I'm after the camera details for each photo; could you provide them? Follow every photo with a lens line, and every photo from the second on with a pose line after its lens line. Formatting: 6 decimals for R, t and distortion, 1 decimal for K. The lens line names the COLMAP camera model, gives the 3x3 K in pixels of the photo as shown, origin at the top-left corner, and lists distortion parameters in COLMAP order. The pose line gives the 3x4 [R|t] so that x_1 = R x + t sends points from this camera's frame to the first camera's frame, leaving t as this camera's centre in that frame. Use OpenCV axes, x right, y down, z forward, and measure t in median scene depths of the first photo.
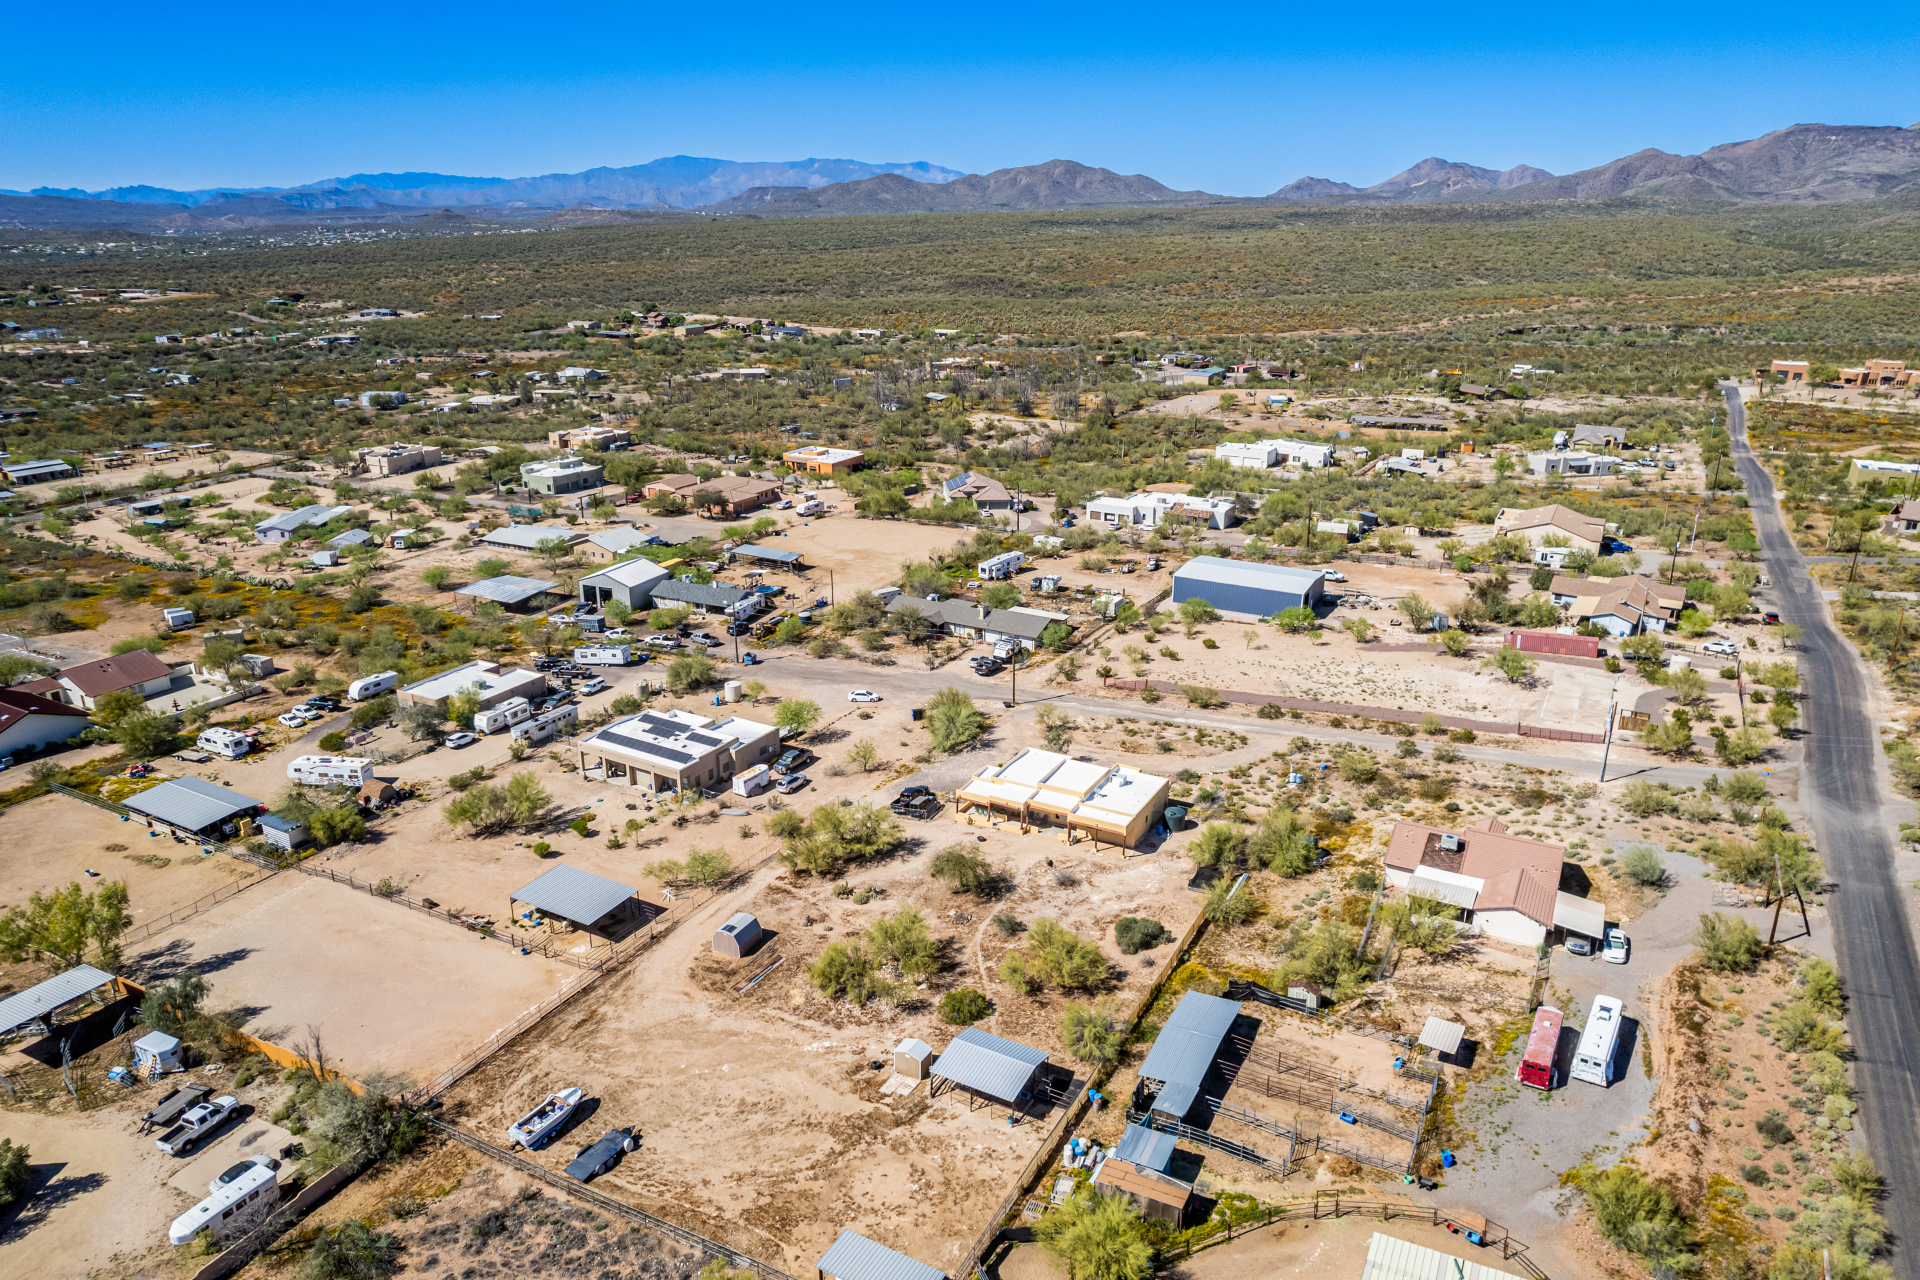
lens RADIAL K [[1276.1, 0, 953.6], [0, 1276.1, 641.0], [0, 0, 1]] dist [-0.049080, 0.000095]
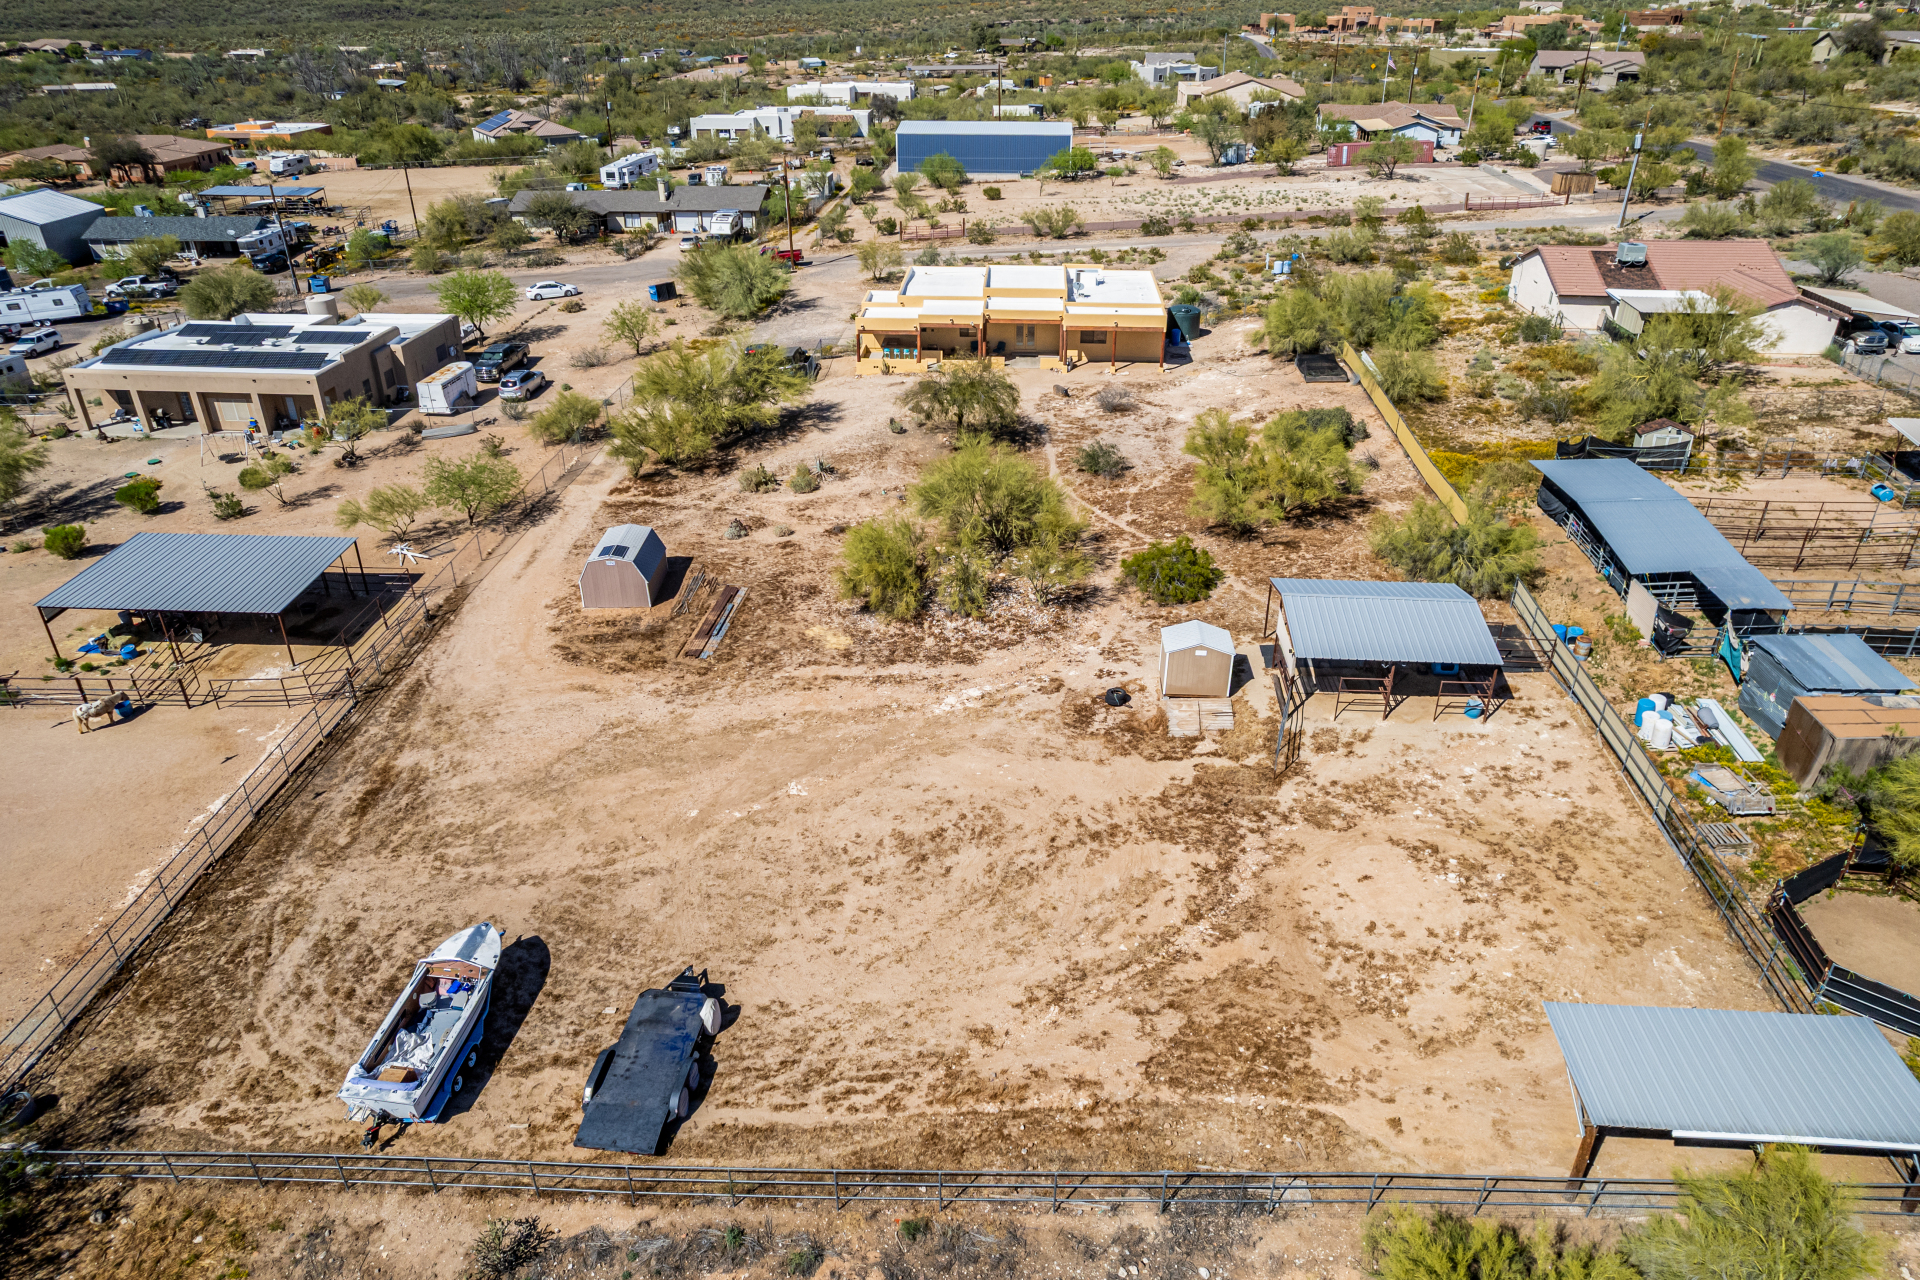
lens RADIAL K [[1262.9, 0, 960.0], [0, 1262.9, 640.0], [0, 0, 1]] dist [-0.071590, 0.065794]
pose [[0.901203, -0.205310, 0.381682, -0.251804], [0.140675, 0.971563, 0.190461, 0.192347], [-0.409932, -0.117951, 0.904457, 0.536534]]
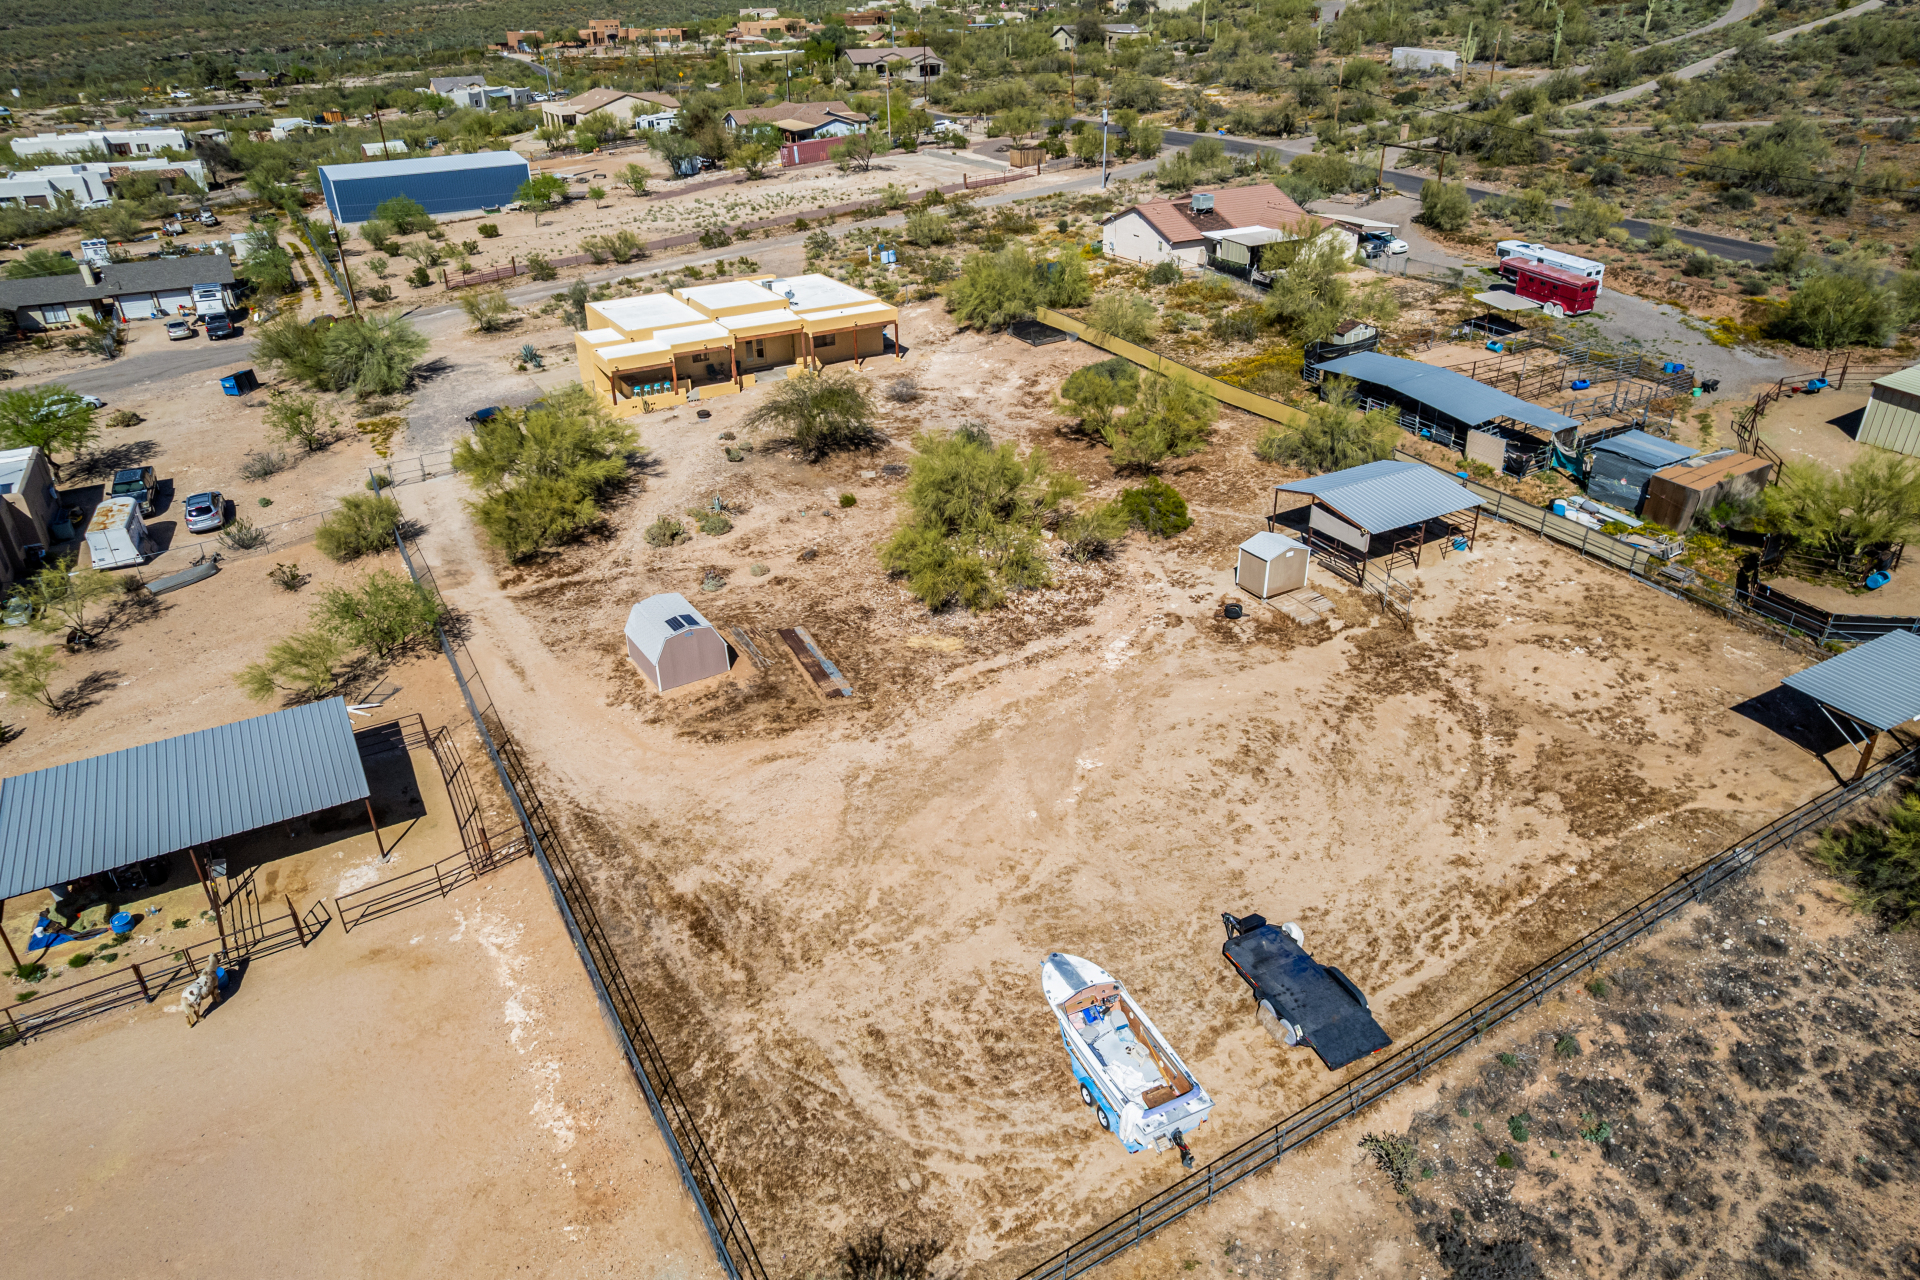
lens RADIAL K [[1262.9, 0, 960.0], [0, 1262.9, 640.0], [0, 0, 1]] dist [-0.071590, 0.065794]
pose [[0.512183, -0.410283, 0.754544, -0.465755], [0.293276, 0.909266, 0.295338, 0.136254], [-0.807254, 0.070022, 0.586036, 0.690826]]
